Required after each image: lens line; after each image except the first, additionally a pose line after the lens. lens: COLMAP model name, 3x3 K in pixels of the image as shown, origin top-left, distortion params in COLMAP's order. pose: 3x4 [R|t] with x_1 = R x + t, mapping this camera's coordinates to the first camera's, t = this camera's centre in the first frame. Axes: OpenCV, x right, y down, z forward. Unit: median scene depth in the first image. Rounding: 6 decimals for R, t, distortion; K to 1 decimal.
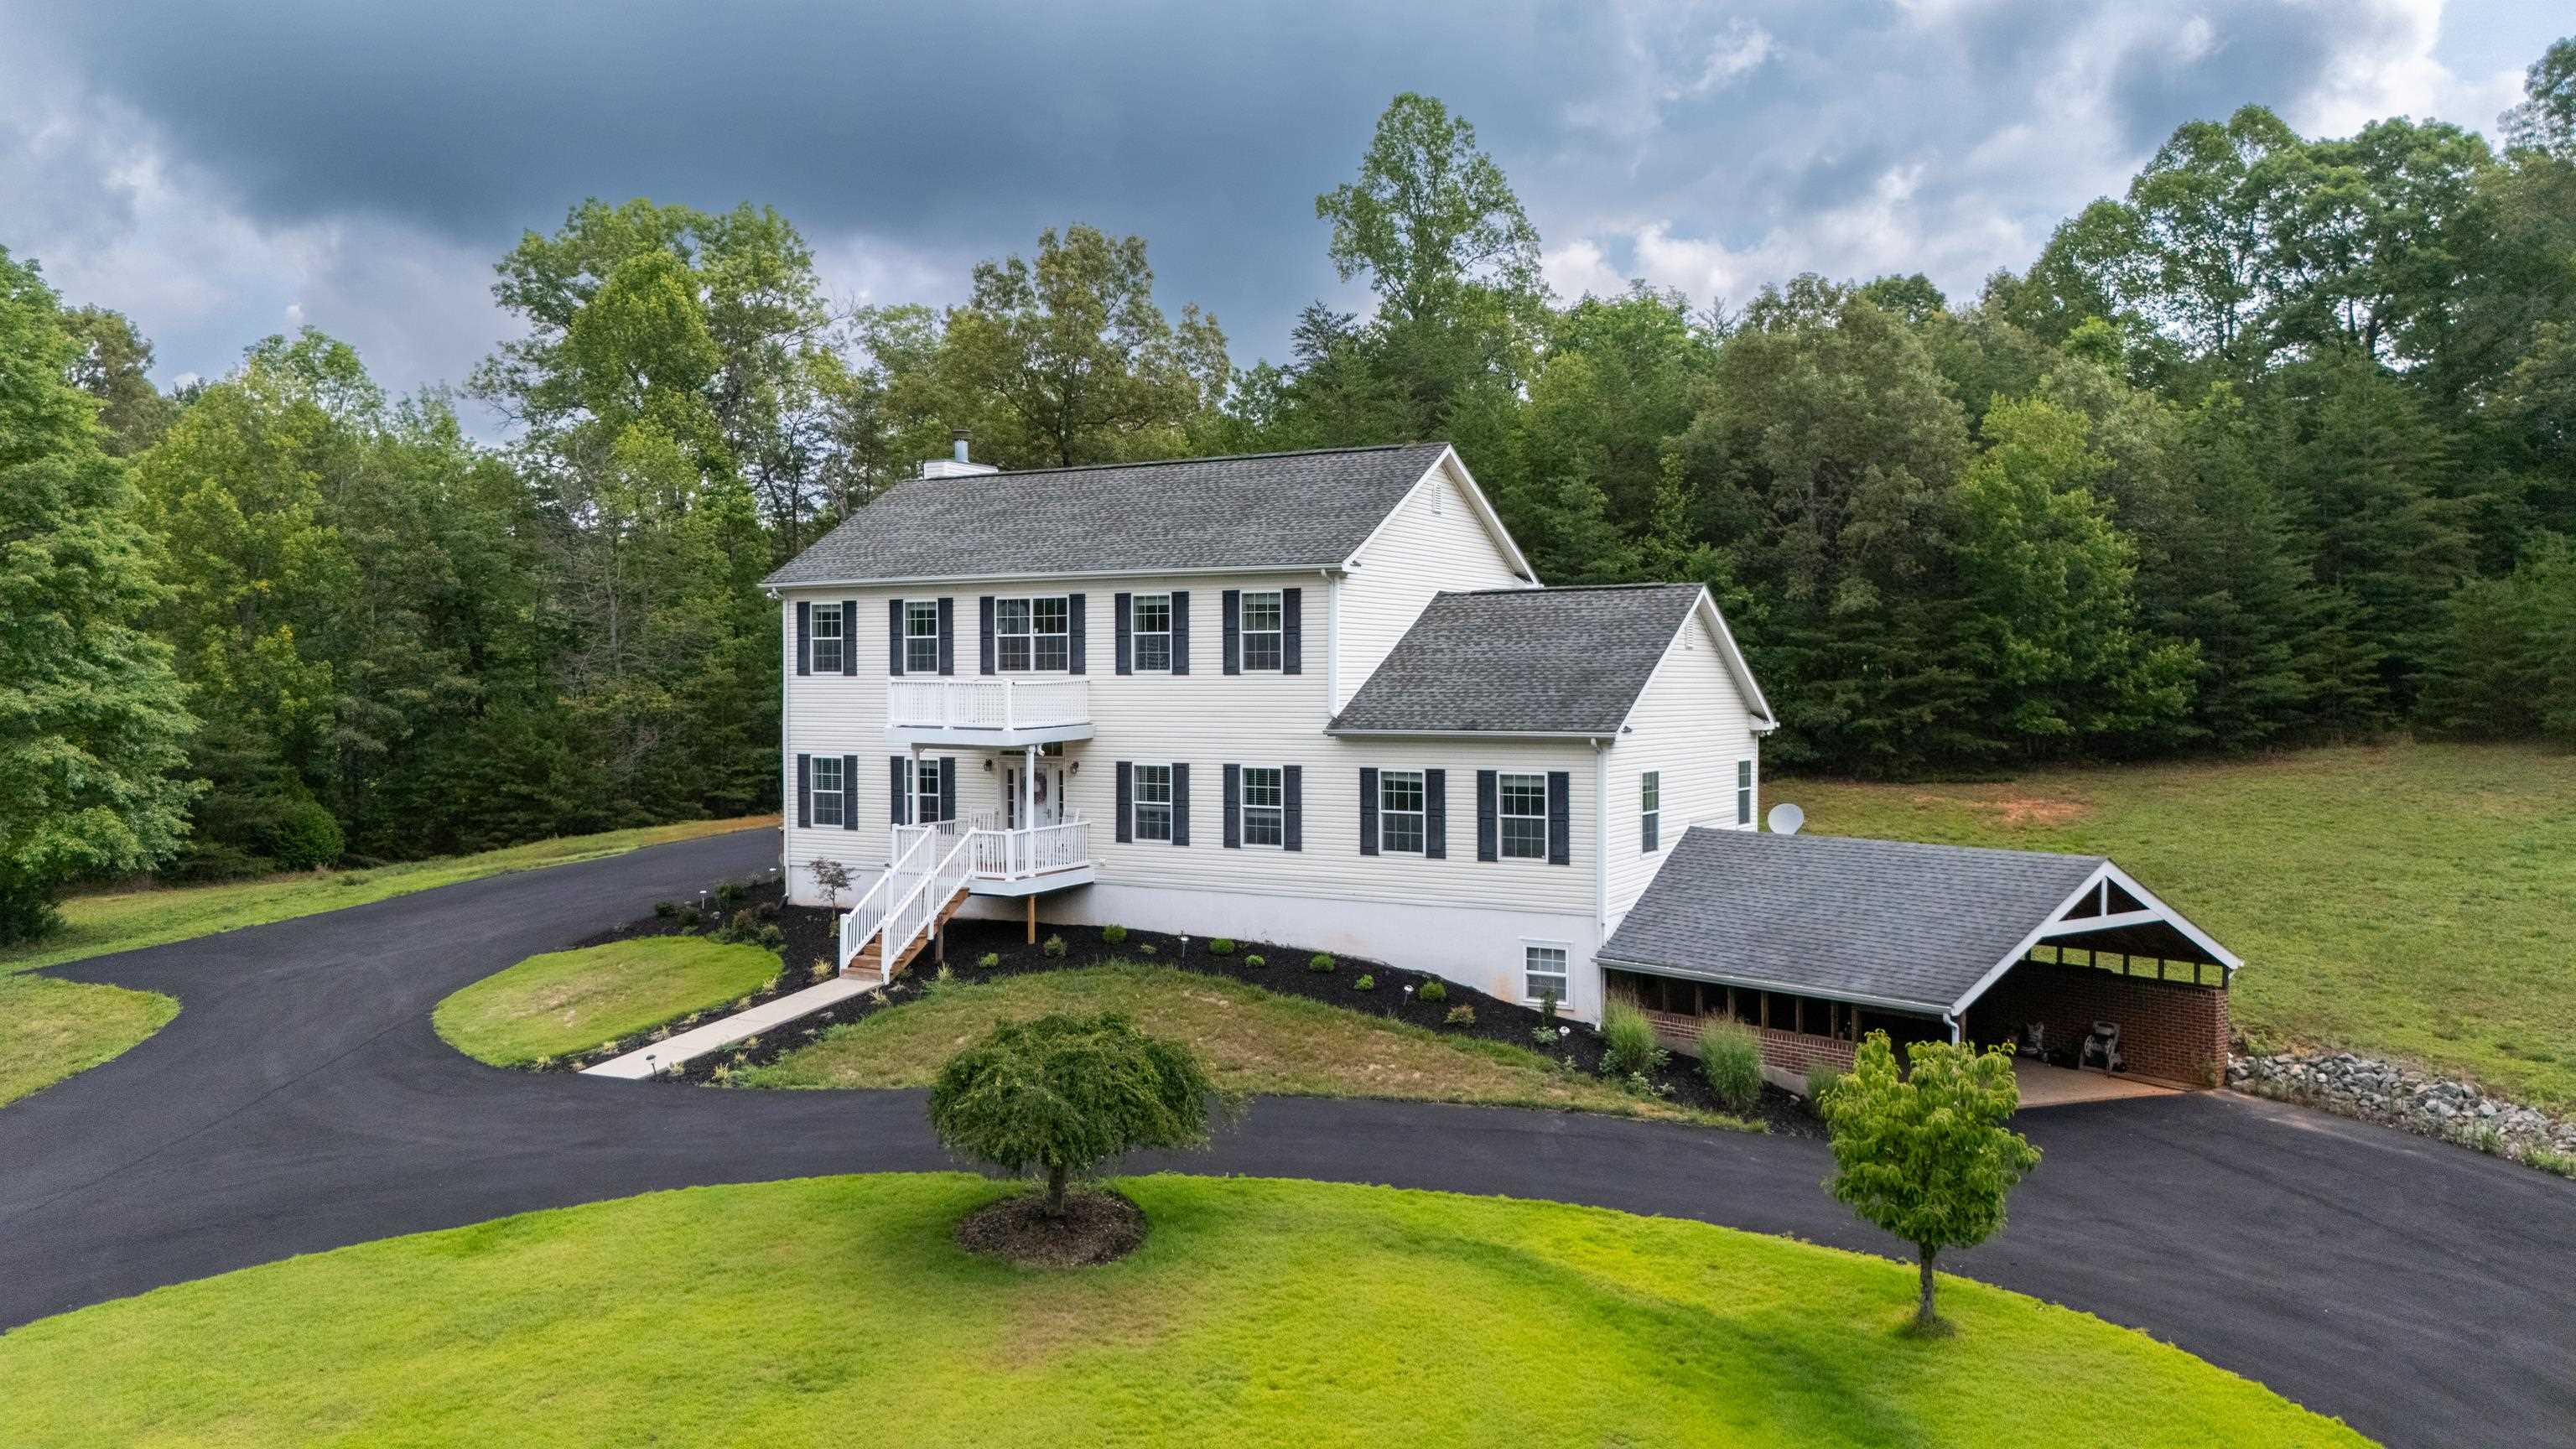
lens RADIAL K [[1905.9, 0, 1288.0], [0, 1905.9, 724.5], [0, 0, 1]] dist [0.083879, -0.084033]
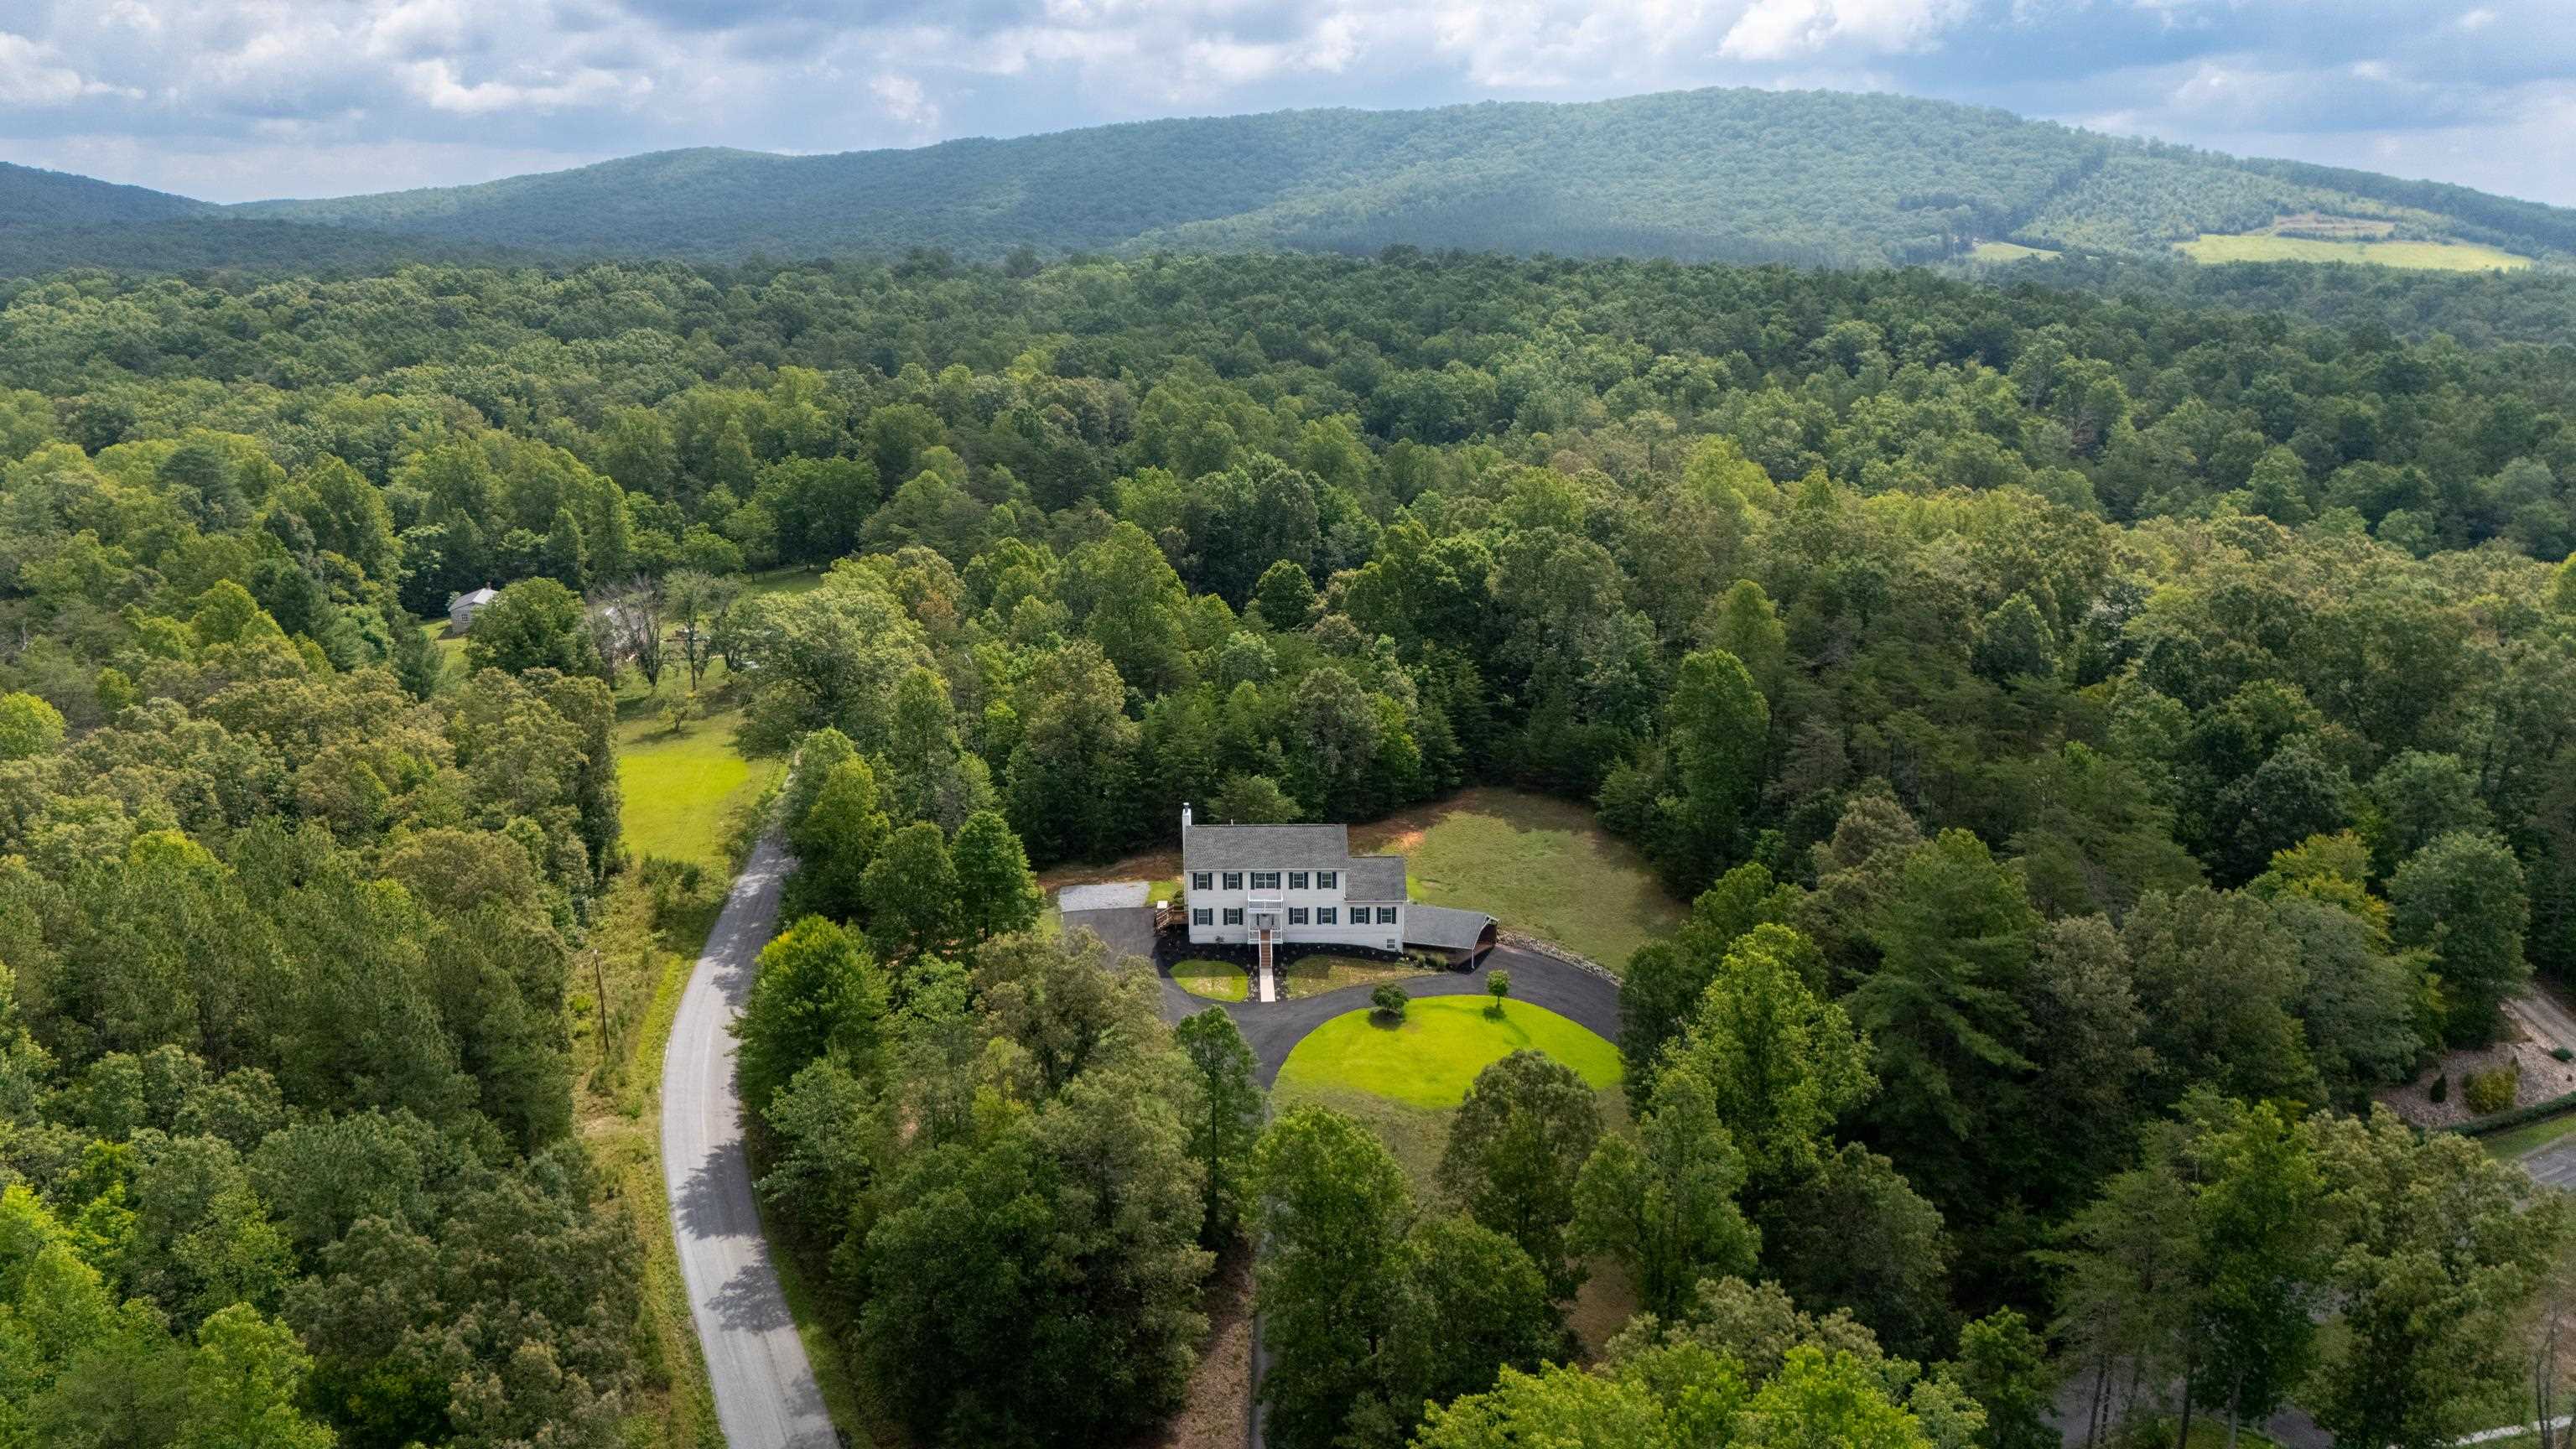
lens RADIAL K [[1959.1, 0, 1289.6], [0, 1959.1, 708.6], [0, 0, 1]] dist [0.106025, -0.131052]
pose [[0.855235, -0.127975, 0.502190, -2.393107], [0.014749, 0.974648, 0.223257, -1.497148], [-0.518030, -0.183530, 0.835441, -2.830166]]
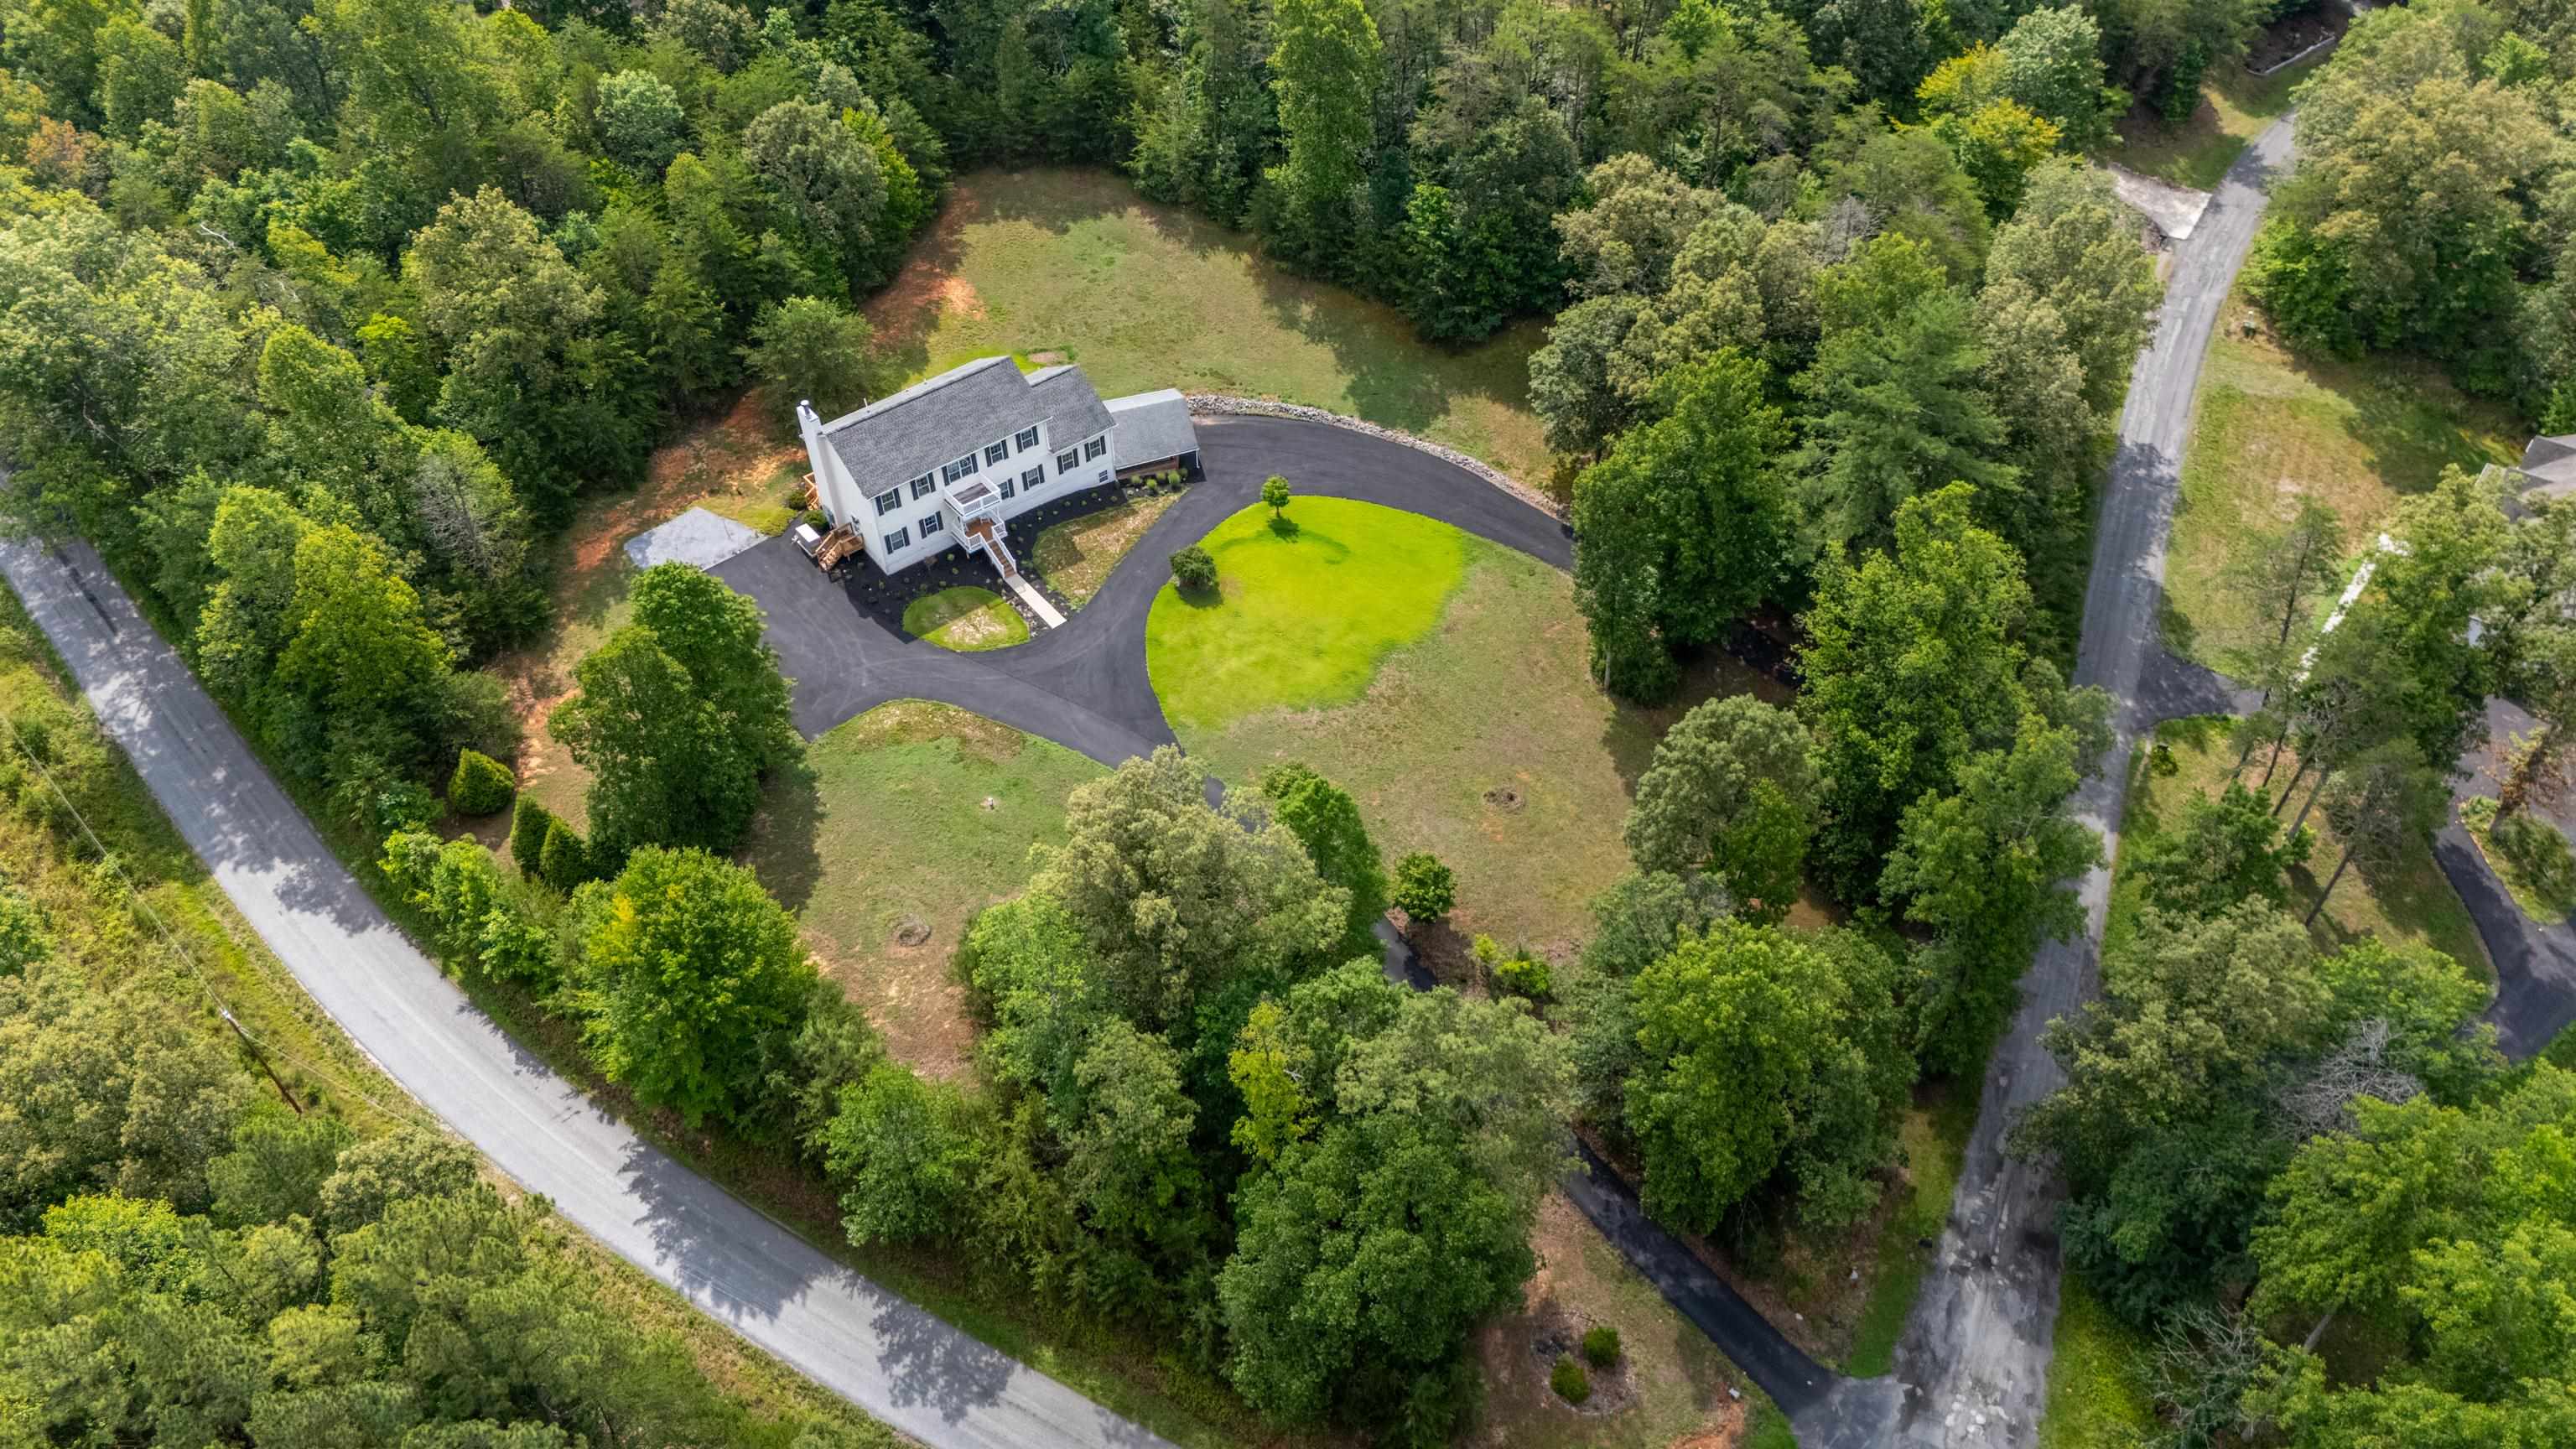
lens RADIAL K [[1899.5, 0, 1285.1], [0, 1899.5, 728.2], [0, 0, 1]] dist [0.086815, -0.116130]
pose [[0.365163, -0.662167, 0.654363, -2.549467], [0.048755, 0.715541, 0.696867, -2.139716], [-0.929666, -0.222567, 0.293573, -0.661619]]
